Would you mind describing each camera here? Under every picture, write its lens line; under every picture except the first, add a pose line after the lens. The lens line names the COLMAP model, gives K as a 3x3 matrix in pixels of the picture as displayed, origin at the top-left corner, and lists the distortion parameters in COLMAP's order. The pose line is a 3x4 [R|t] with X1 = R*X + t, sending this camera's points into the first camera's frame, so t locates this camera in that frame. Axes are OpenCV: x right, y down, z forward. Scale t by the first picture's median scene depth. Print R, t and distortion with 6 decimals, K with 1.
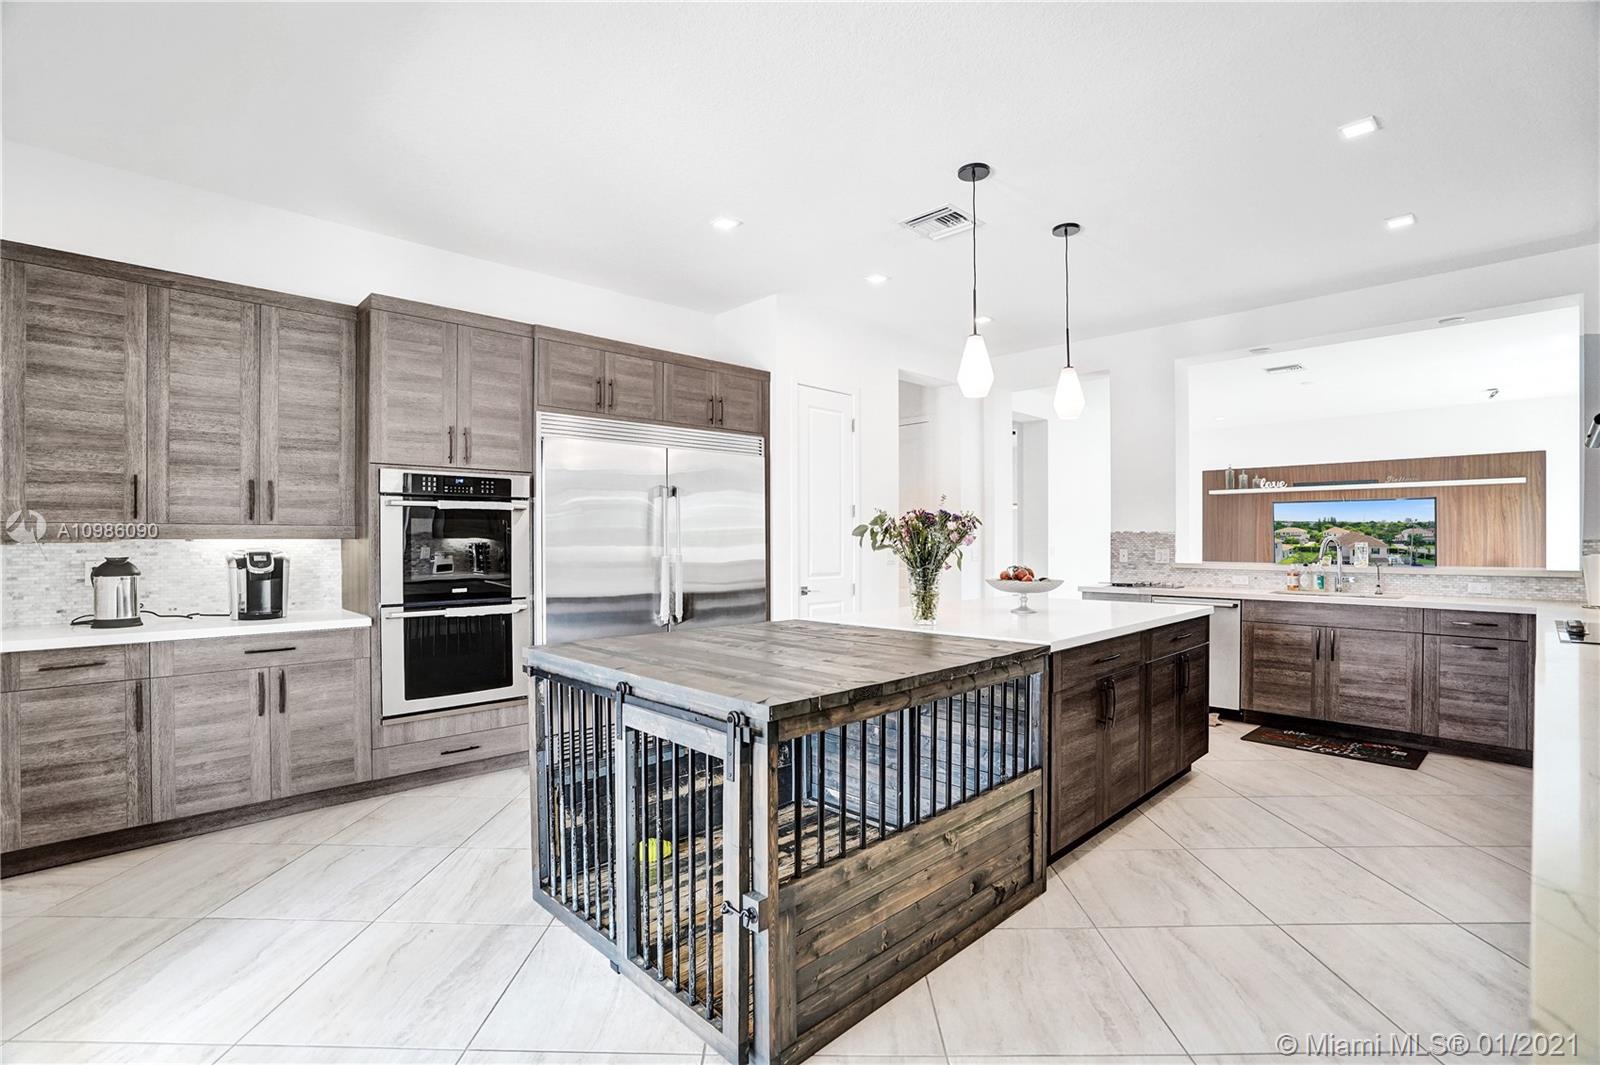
lens RADIAL K [[744.2, 0, 787.8], [0, 744.2, 546.4], [0, 0, 1]] dist [-0.054597, 0.016790]
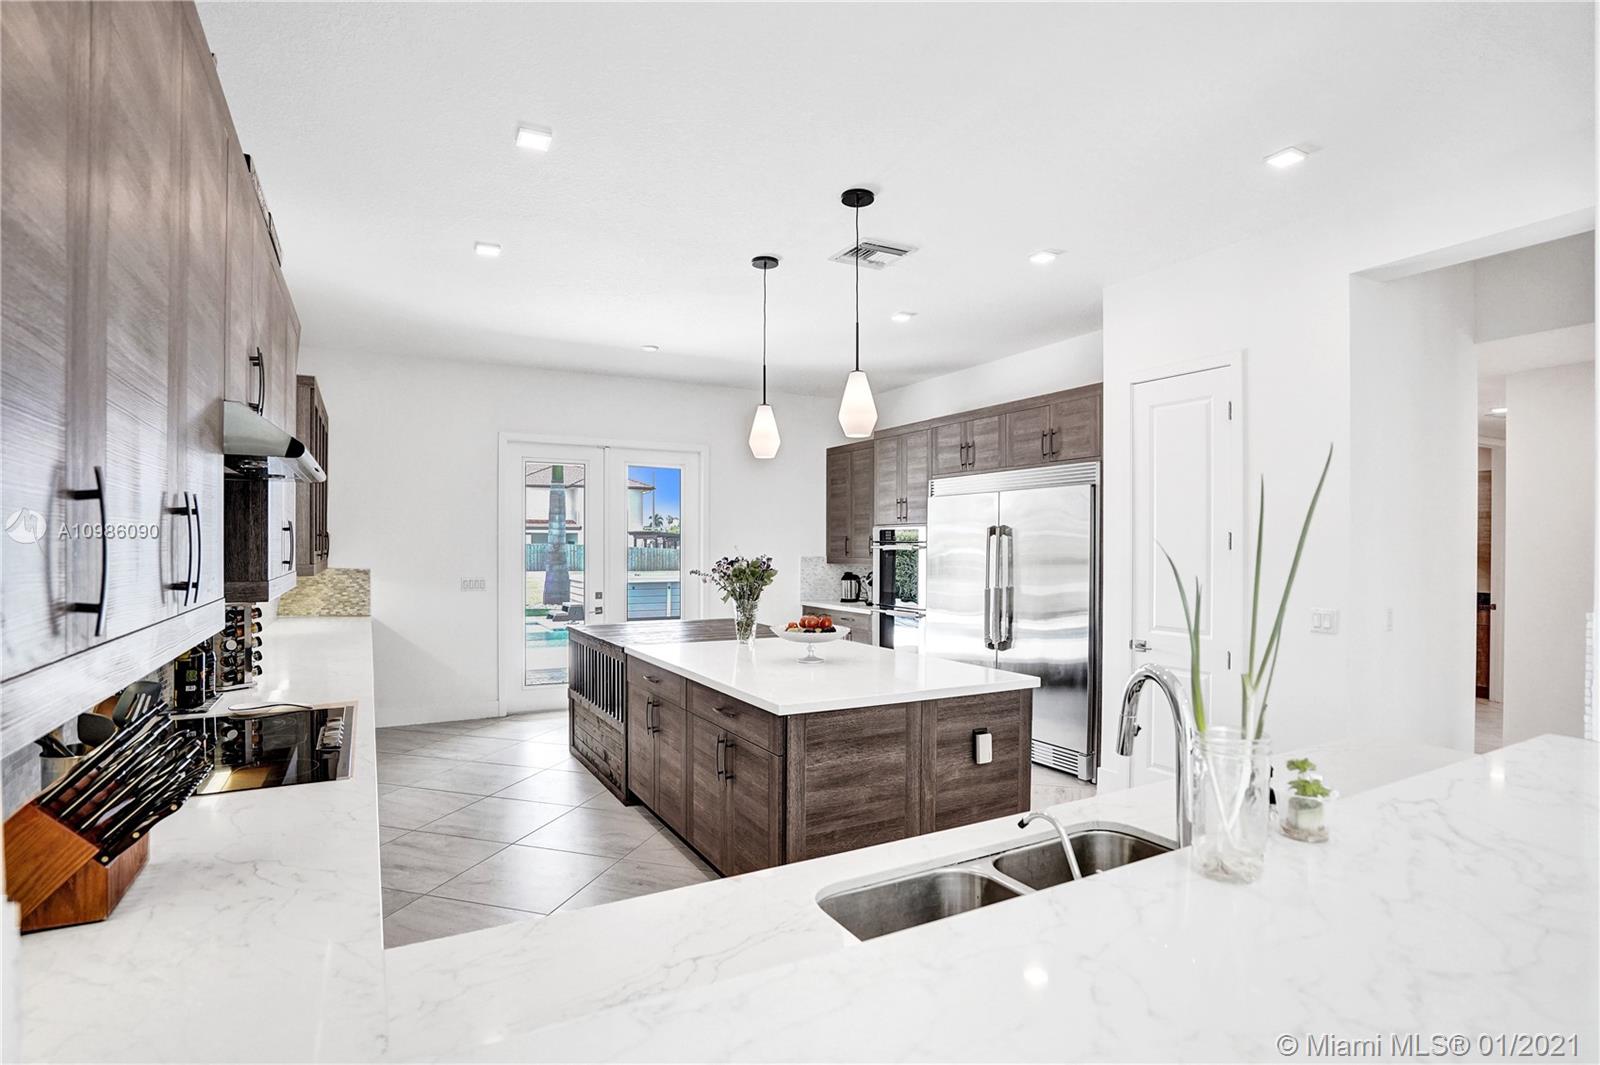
lens RADIAL K [[803.9, 0, 800.5], [0, 803.9, 544.3], [0, 0, 1]] dist [-0.060097, 0.029194]
pose [[-0.251067, 0.000660, -0.967970, 1.037525], [-0.010829, 0.999935, 0.003490, -0.052243], [0.967909, 0.011358, -0.251043, 0.973713]]
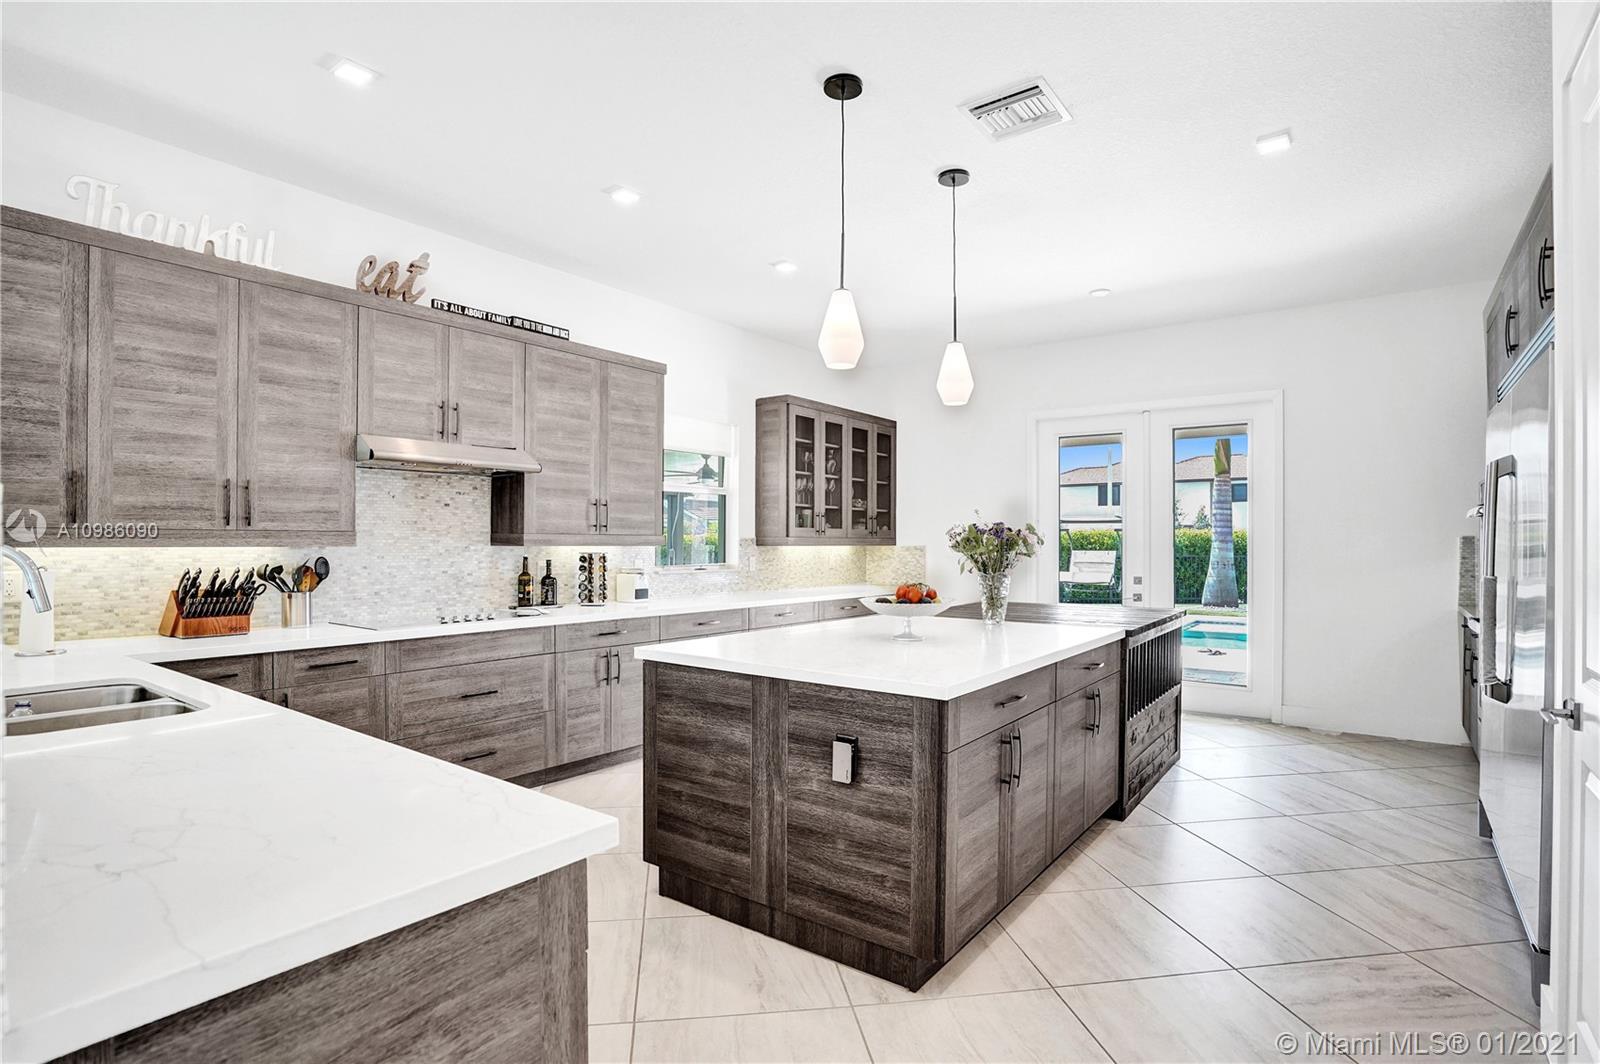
lens RADIAL K [[803.9, 0, 800.5], [0, 803.9, 543.8], [0, 0, 1]] dist [-0.060097, 0.029194]
pose [[-0.985037, -0.001888, -0.172333, 0.457455], [-0.003627, 0.999946, 0.009777, -0.018791], [0.172305, 0.010256, -0.984990, 1.436686]]
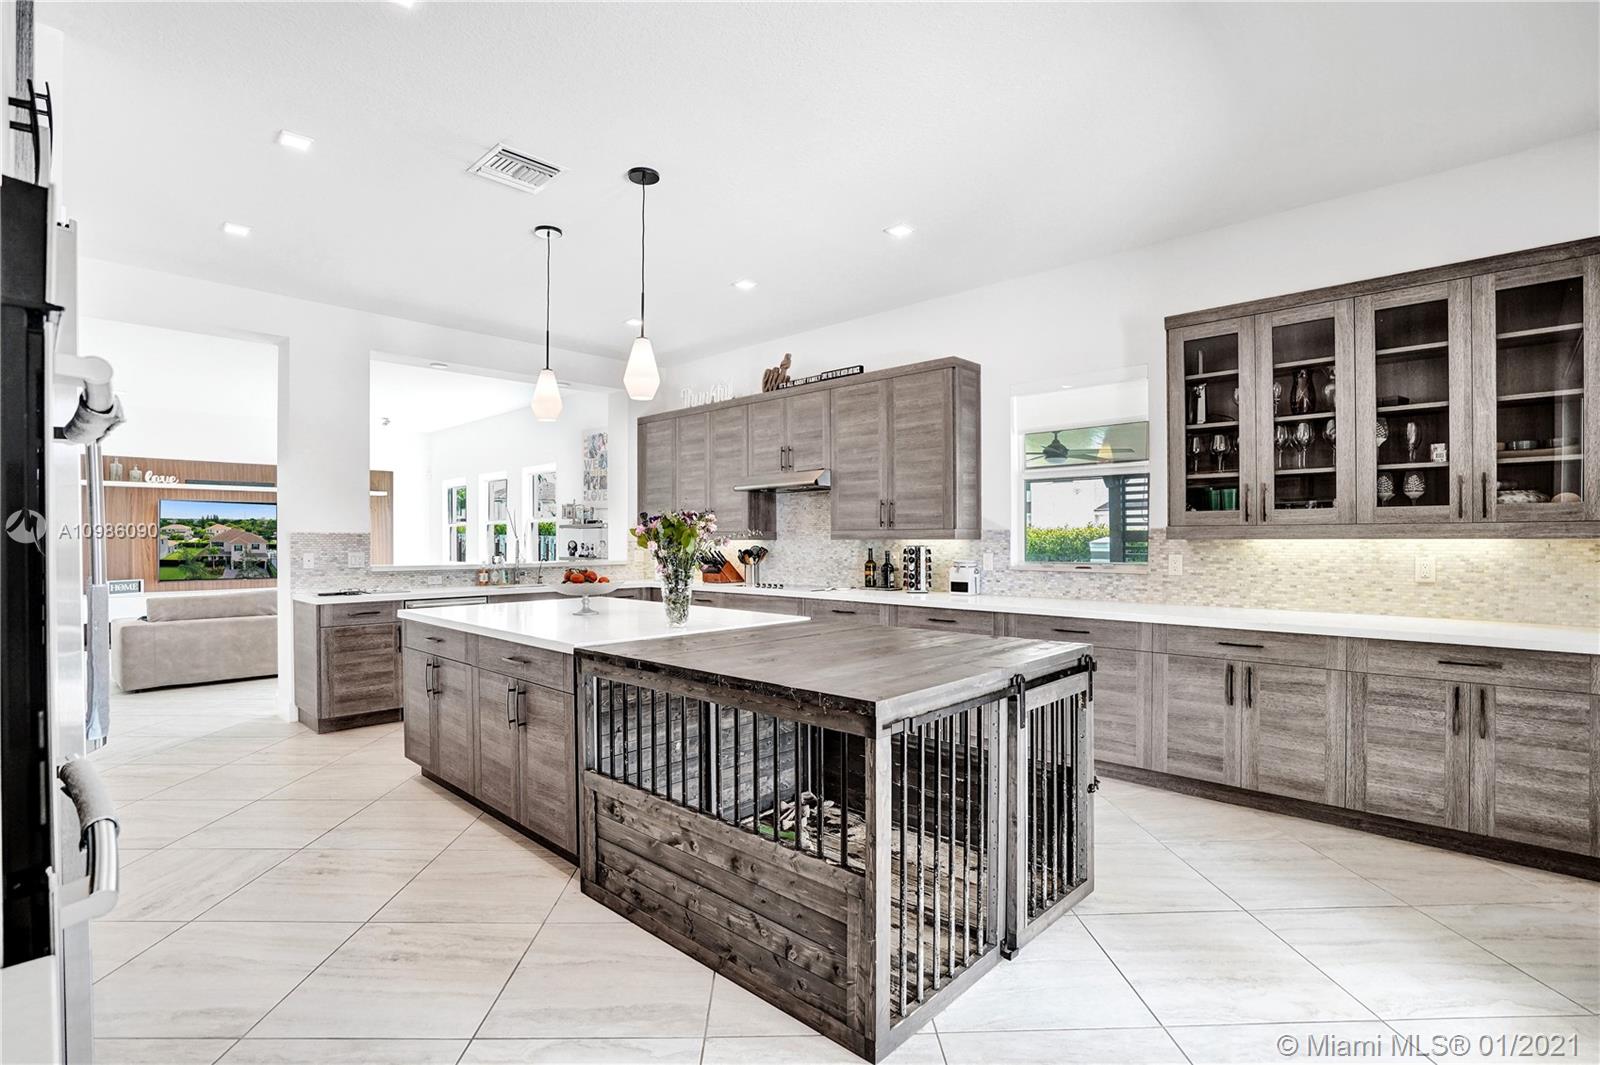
lens RADIAL K [[785.0, 0, 794.4], [0, 785.0, 537.5], [0, 0, 1]] dist [-0.058087, 0.023698]
pose [[-0.031930, 0.002829, 0.999486, -0.586094], [0.011879, 0.999926, -0.002451, -0.007429], [-0.999420, 0.011794, -0.031961, 0.585532]]
